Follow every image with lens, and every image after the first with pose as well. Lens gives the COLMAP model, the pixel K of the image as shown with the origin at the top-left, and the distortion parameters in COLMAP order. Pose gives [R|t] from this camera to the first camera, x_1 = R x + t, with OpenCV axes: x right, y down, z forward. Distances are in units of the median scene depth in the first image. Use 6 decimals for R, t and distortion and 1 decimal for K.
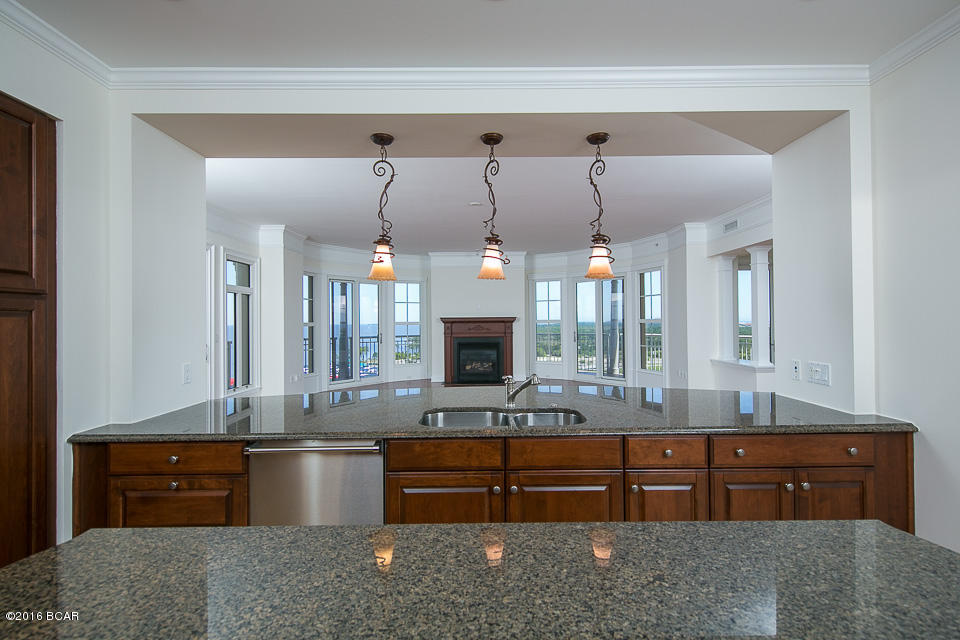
lens RADIAL K [[440.9, 0, 480.0], [0, 440.9, 320.0], [0, 0, 1]] dist [-0.000108, -0.000021]
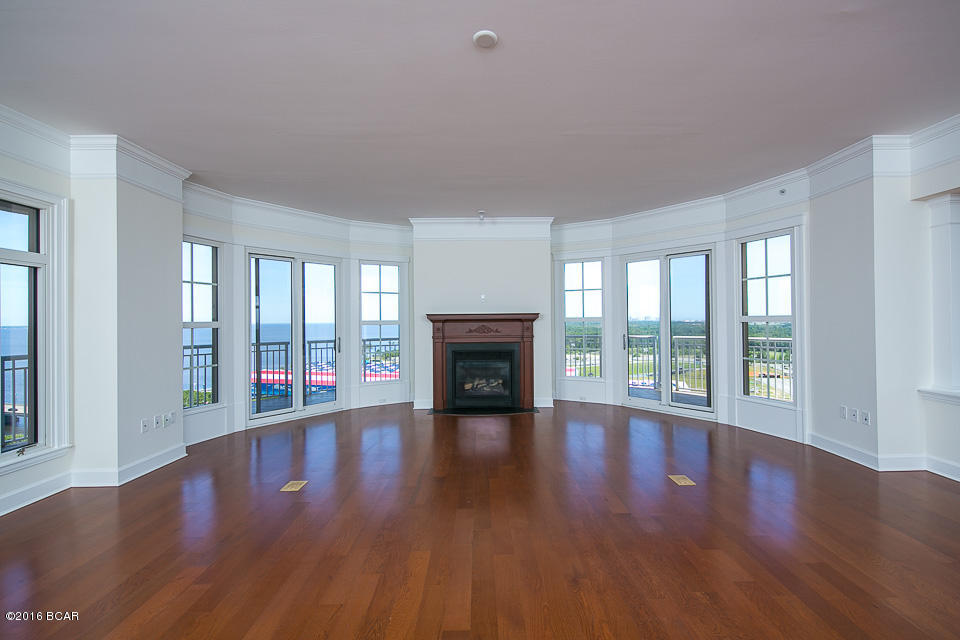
lens RADIAL K [[440.9, 0, 480.0], [0, 440.9, 320.0], [0, 0, 1]] dist [-0.000108, -0.000021]
pose [[0.999998, -0.000452, 0.001843, -0.009542], [0.000446, 0.999994, 0.003502, 0.001204], [-0.001844, -0.003501, 0.999992, 0.319957]]
